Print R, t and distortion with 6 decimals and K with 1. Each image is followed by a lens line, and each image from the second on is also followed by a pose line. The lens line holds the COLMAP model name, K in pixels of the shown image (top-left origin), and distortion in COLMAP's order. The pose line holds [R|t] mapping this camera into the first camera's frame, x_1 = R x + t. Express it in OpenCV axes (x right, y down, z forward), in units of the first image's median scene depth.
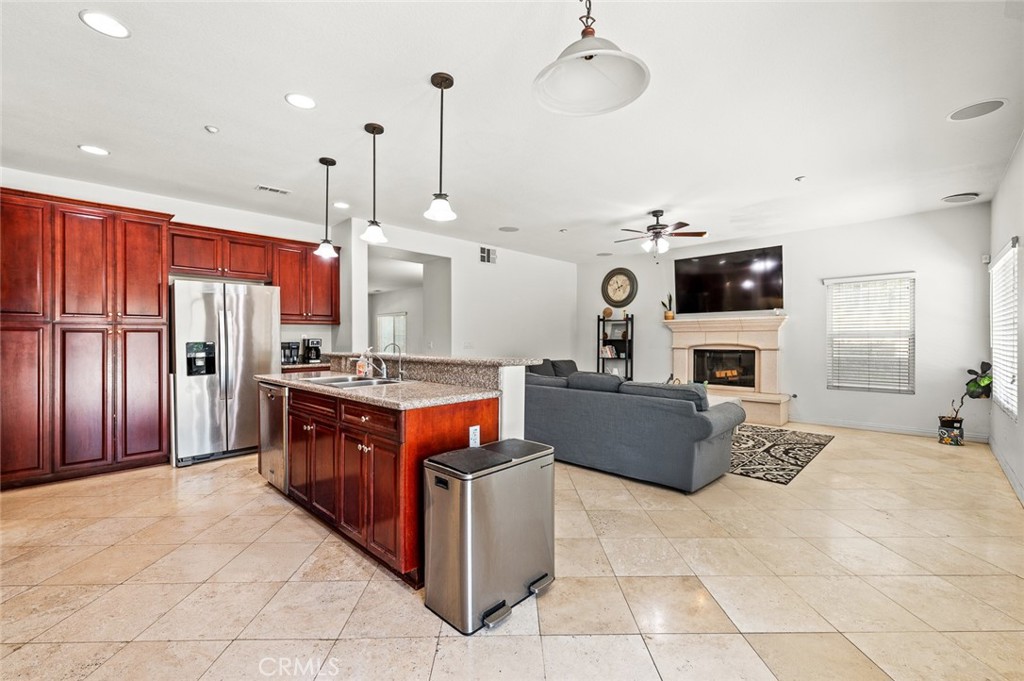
lens RADIAL K [[431.7, 0, 512.0], [0, 431.7, 340.5], [0, 0, 1]] dist [0.000258, 0.000006]
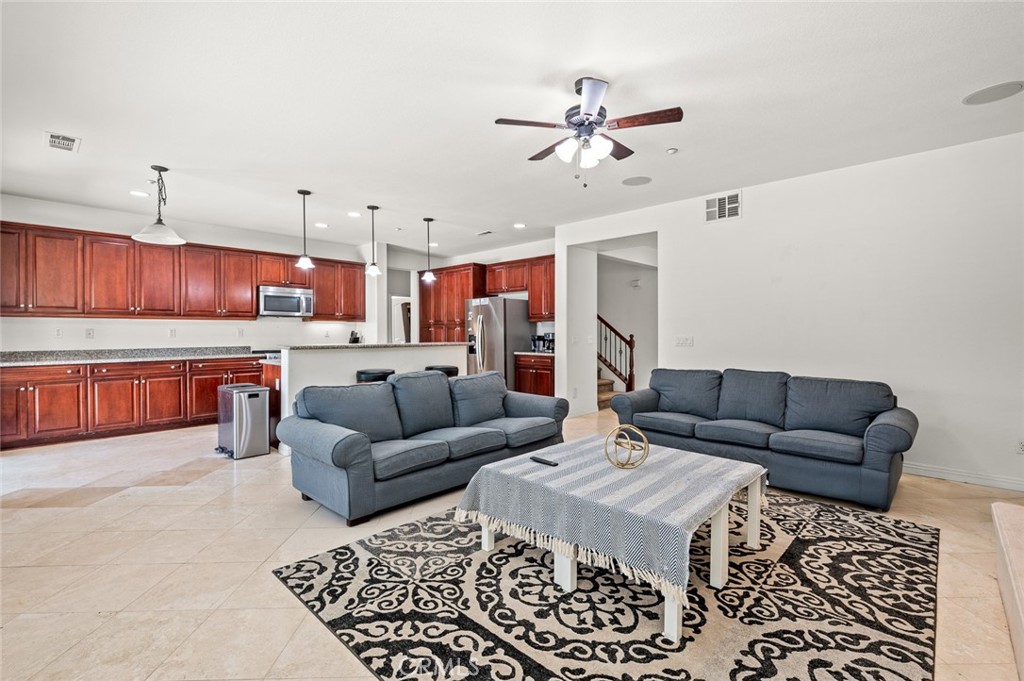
lens RADIAL K [[456.4, 0, 512.0], [0, 456.4, 340.5], [0, 0, 1]] dist [-0.001504, -0.000683]
pose [[0.014609, 0.019167, -0.999710, 0.648903], [-0.003366, 0.999812, 0.019120, -0.004994], [0.999888, 0.003086, 0.014670, 0.672076]]
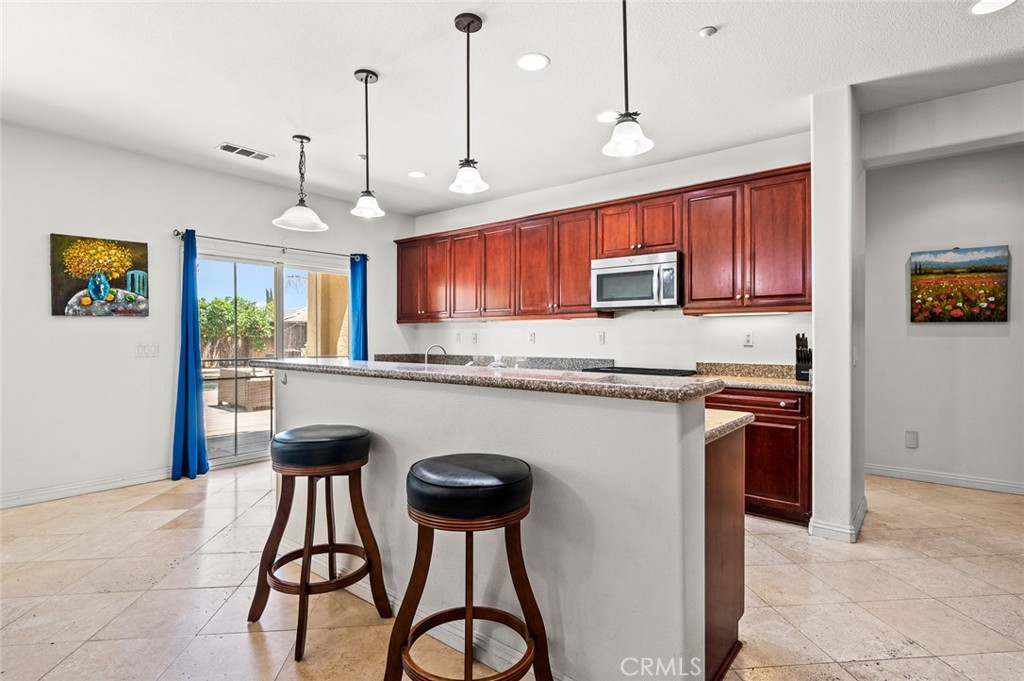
lens RADIAL K [[518.5, 0, 512.0], [0, 518.5, 340.5], [0, 0, 1]] dist [0.001355, -0.000055]
pose [[-0.995190, -0.000252, -0.097962, -0.137114], [-0.001213, 0.999952, 0.009749, -0.004027], [0.097954, 0.009821, -0.995142, 0.801327]]
